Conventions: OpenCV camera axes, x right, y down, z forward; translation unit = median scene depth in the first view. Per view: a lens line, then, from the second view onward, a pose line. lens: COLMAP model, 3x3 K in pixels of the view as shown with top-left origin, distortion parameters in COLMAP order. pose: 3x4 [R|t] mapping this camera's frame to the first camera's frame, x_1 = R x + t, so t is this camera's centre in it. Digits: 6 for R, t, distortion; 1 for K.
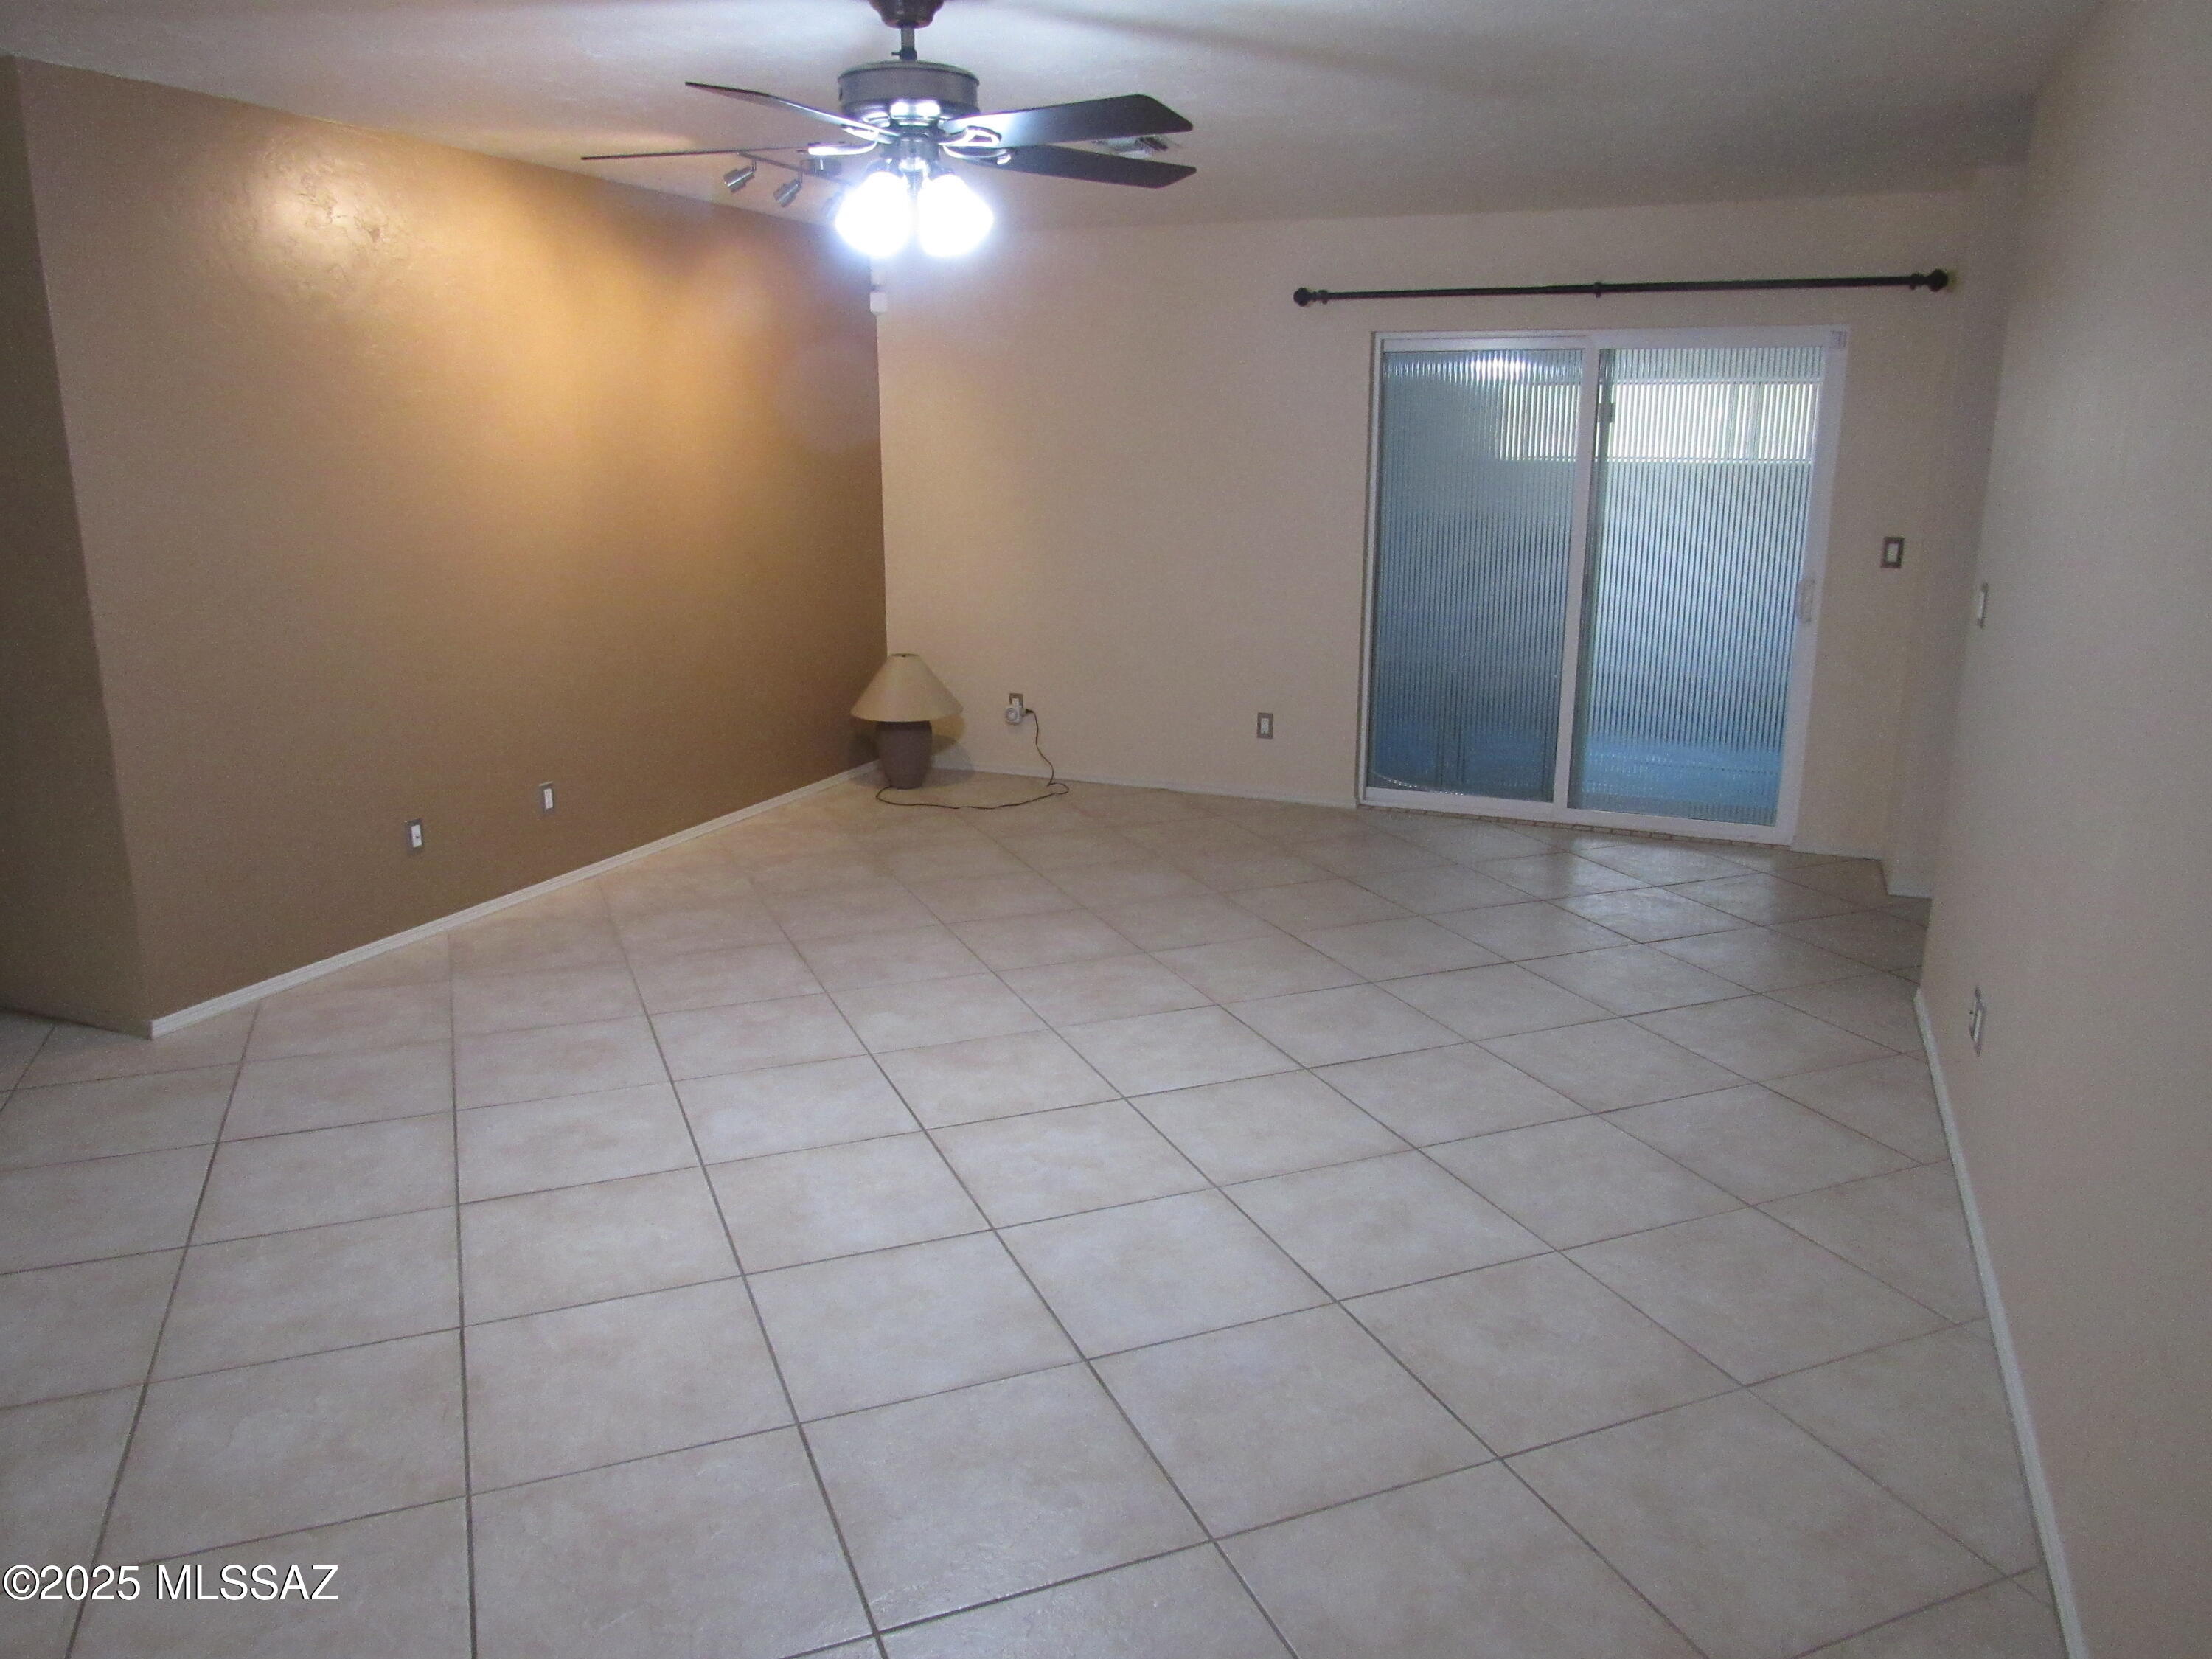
lens RADIAL K [[1581.9, 0, 1106.0], [0, 1581.9, 829.5], [0, 0, 1]] dist [-0.018032, 0.002546]
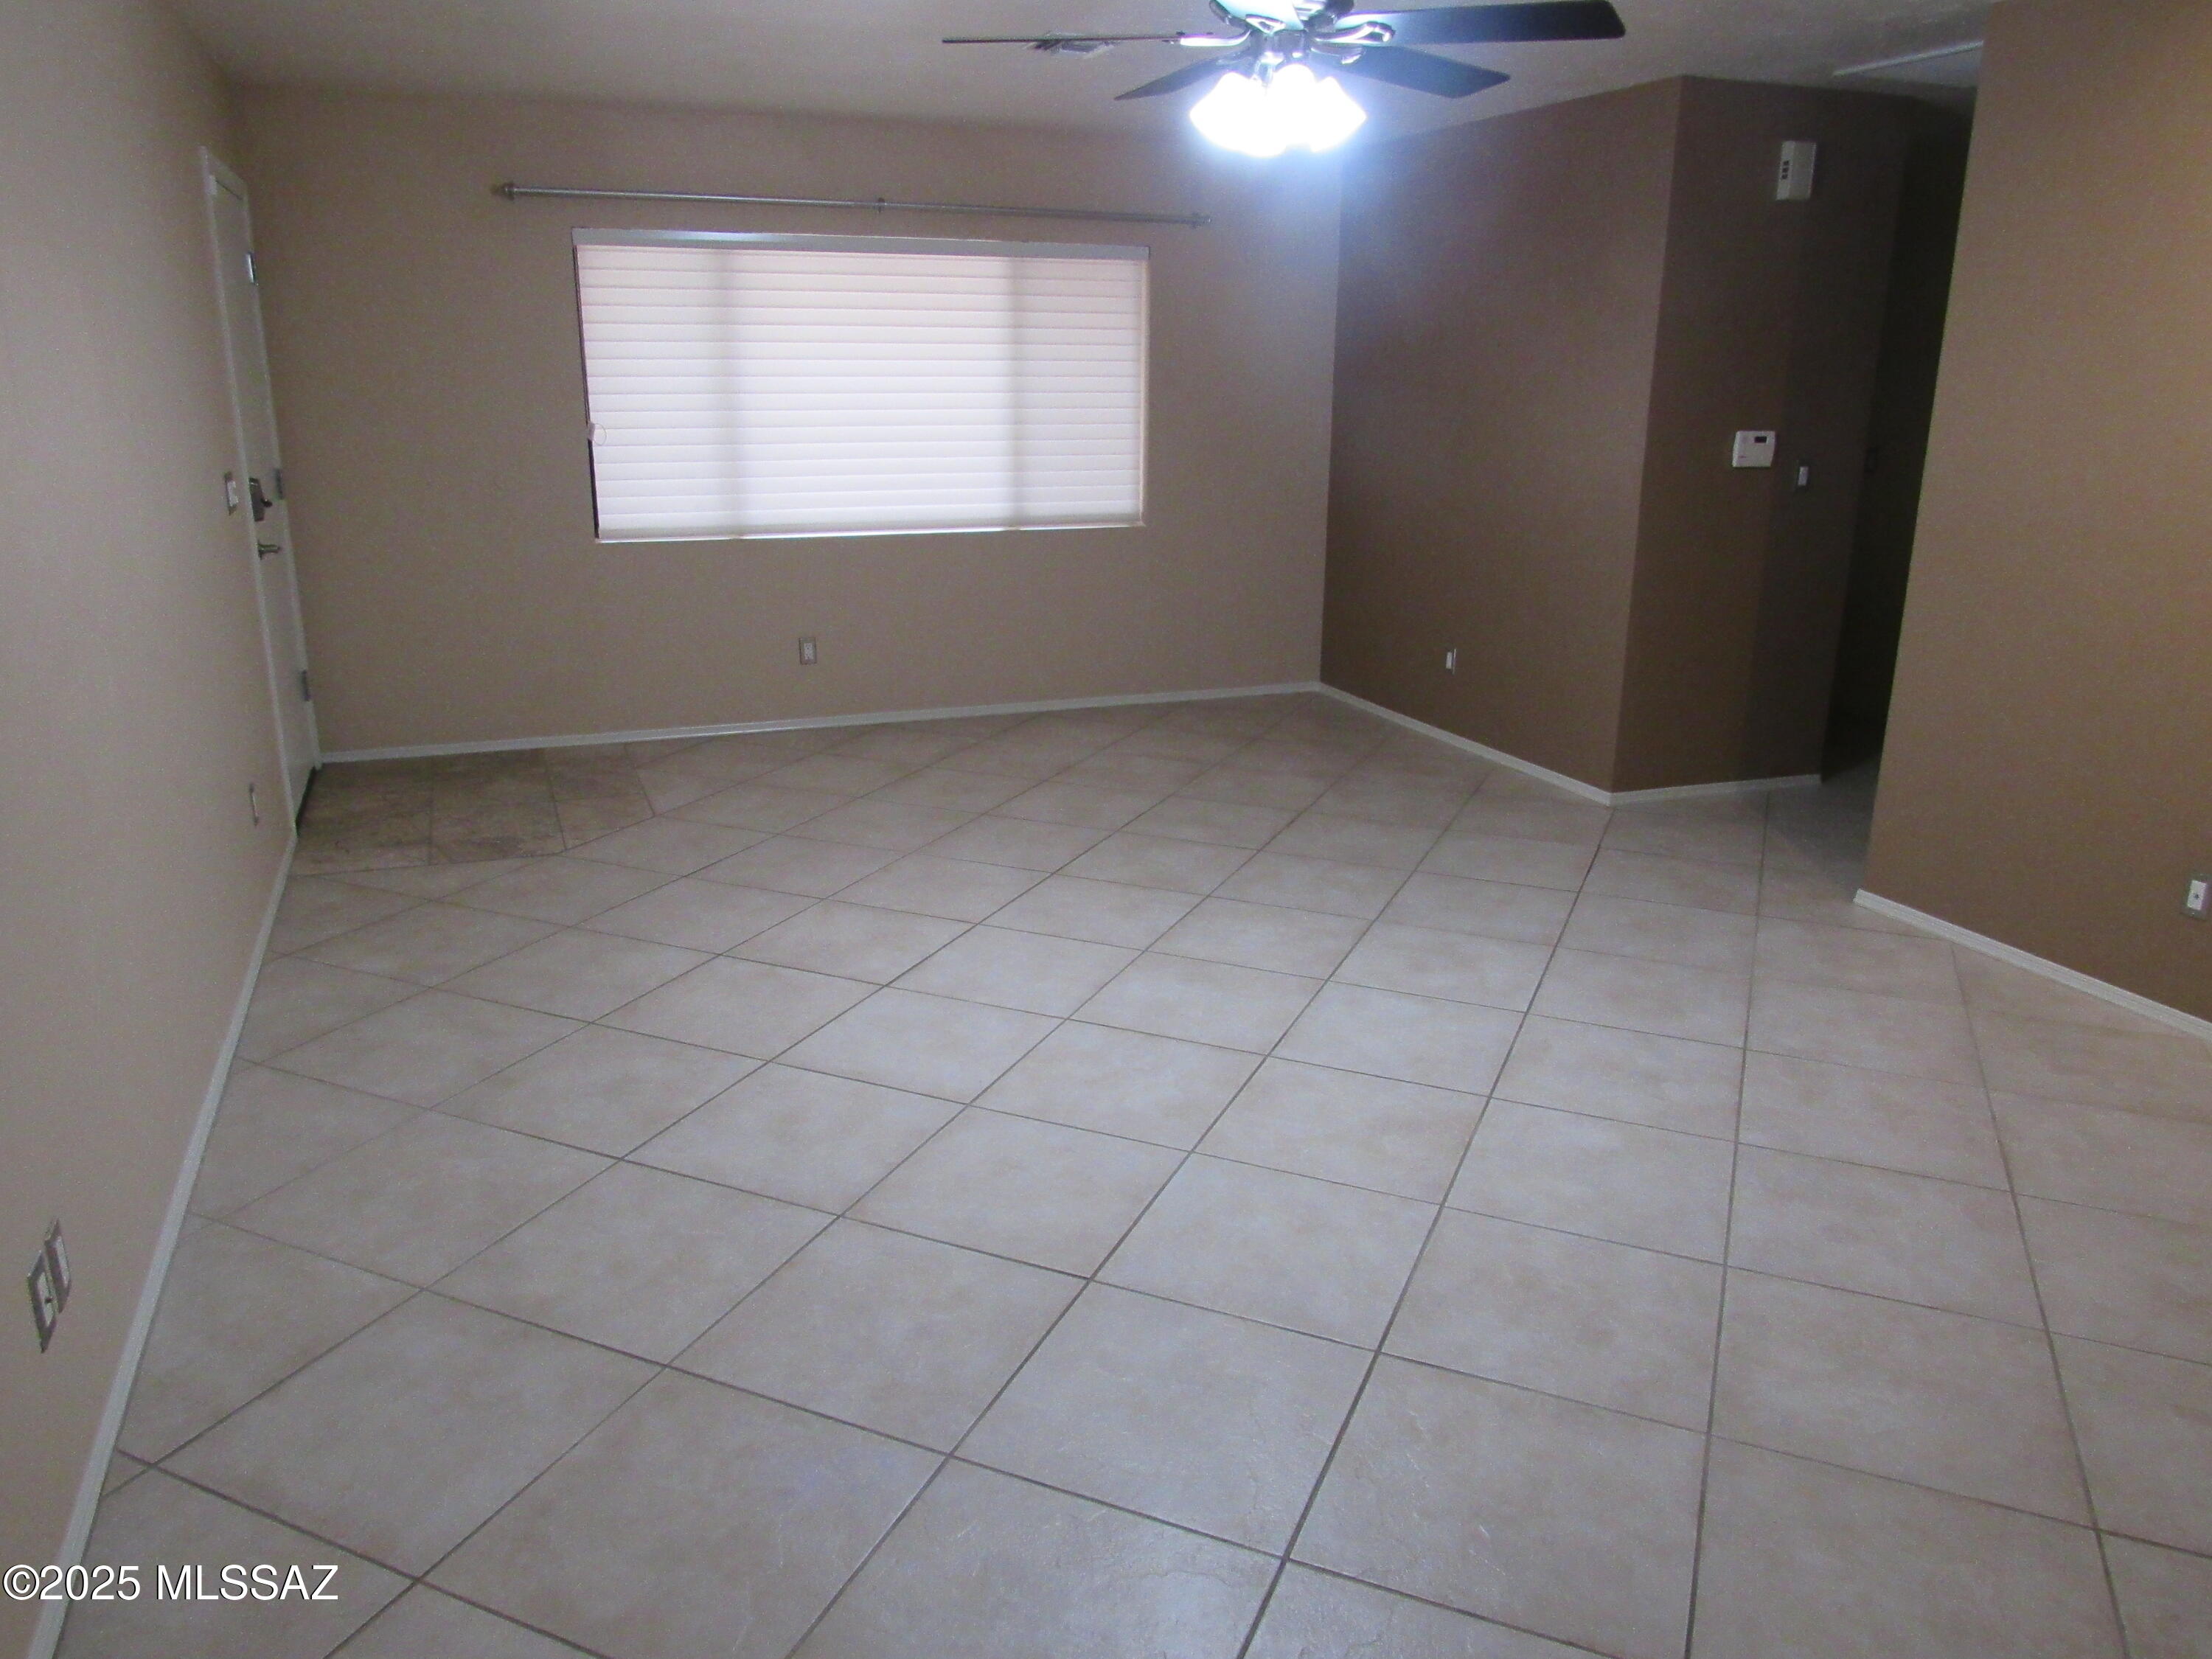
lens RADIAL K [[1572.1, 0, 1106.0], [0, 1572.1, 829.5], [0, 0, 1]] dist [-0.006344, 0.000713]
pose [[-0.715822, 0.186324, -0.672966, 0.624641], [-0.183257, 0.879835, 0.438528, -0.366816], [0.673807, 0.437233, -0.595660, 1.533220]]
